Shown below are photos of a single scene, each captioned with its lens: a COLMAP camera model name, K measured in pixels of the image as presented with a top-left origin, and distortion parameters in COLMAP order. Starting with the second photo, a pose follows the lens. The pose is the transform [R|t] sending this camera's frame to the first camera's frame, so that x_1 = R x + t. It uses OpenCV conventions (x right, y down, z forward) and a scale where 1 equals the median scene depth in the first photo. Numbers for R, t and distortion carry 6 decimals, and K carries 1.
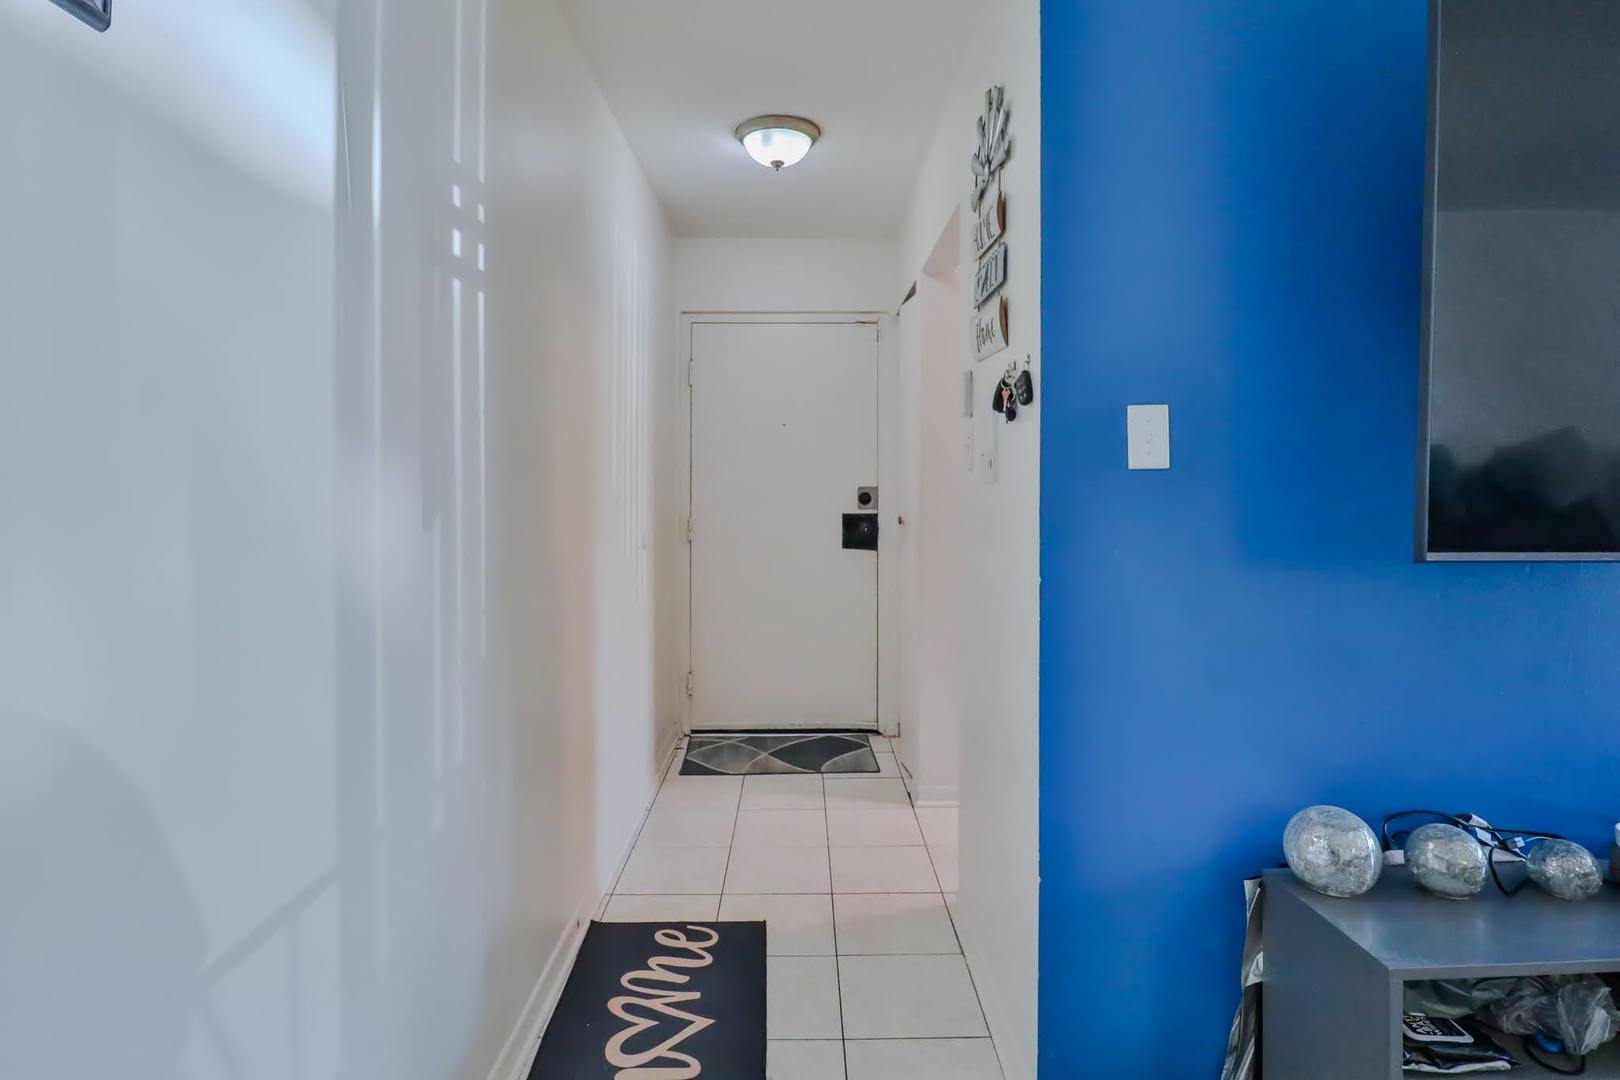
lens RADIAL K [[862.0, 0, 821.7], [0, 862.0, 513.0], [0, 0, 1]] dist [0.007034, -0.017324]
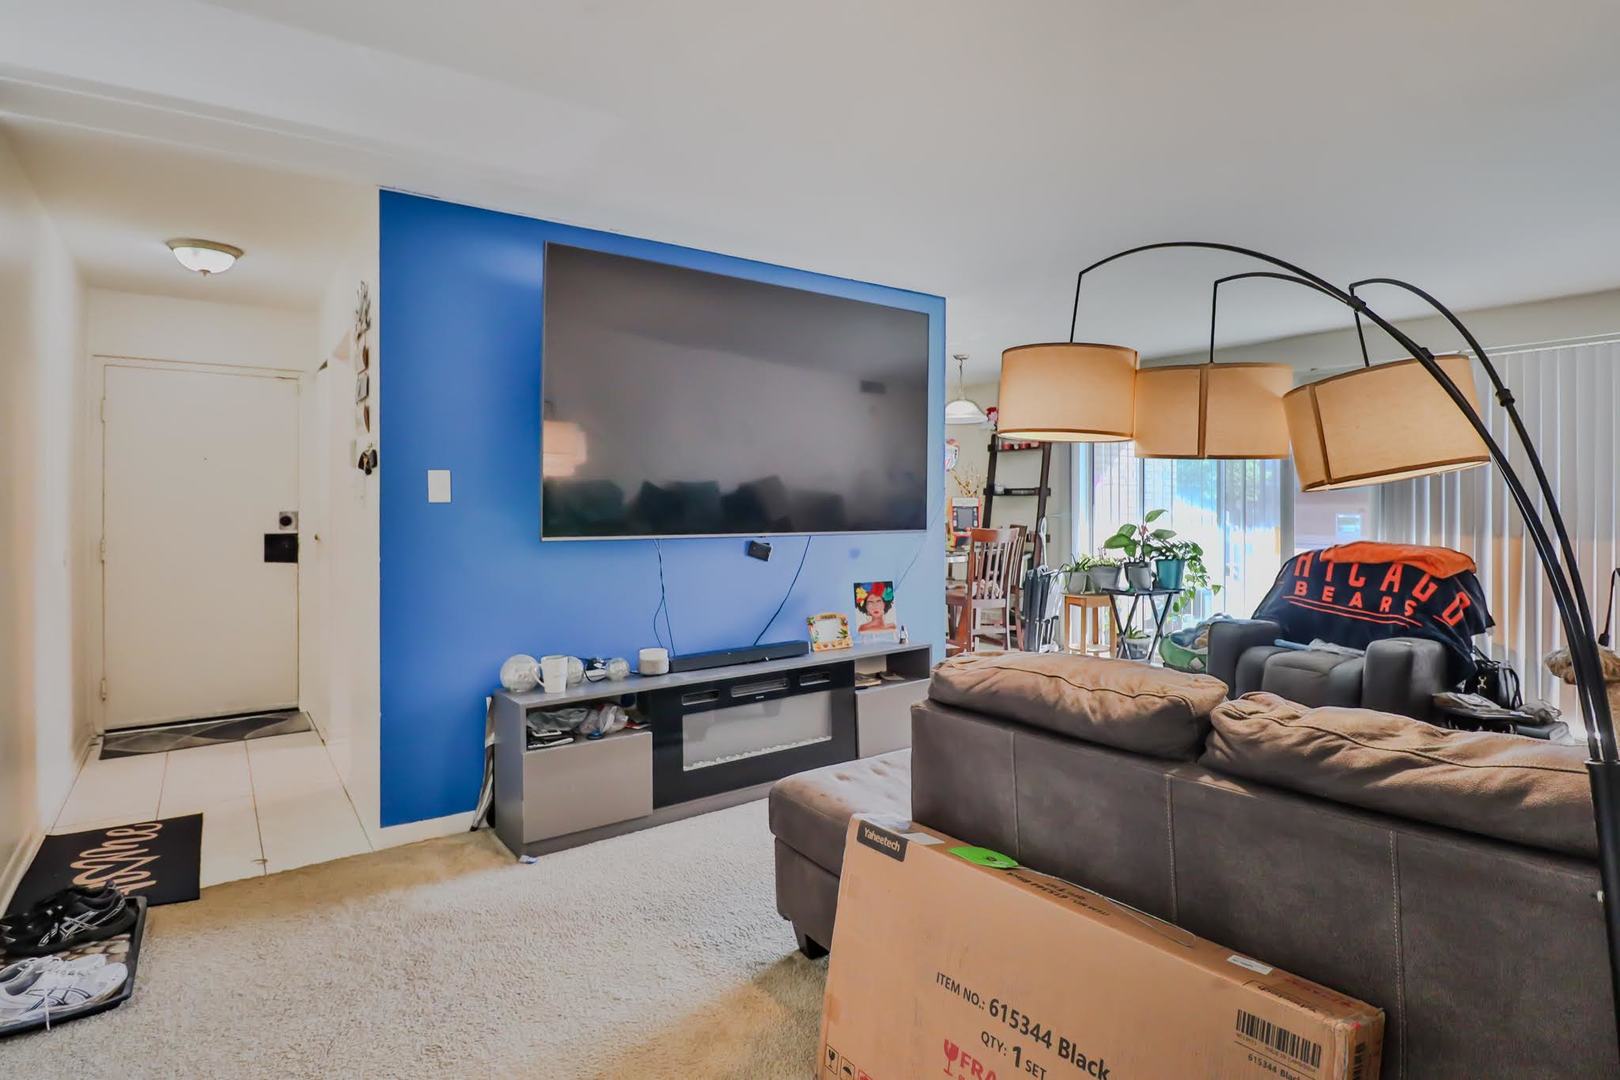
lens RADIAL K [[862.0, 0, 821.7], [0, 862.0, 513.0], [0, 0, 1]] dist [0.007034, -0.017324]
pose [[0.829419, -0.002364, 0.558622, -0.003624], [0.018352, 0.999567, -0.023017, 0.020056], [-0.558325, 0.029342, 0.829103, -0.629435]]
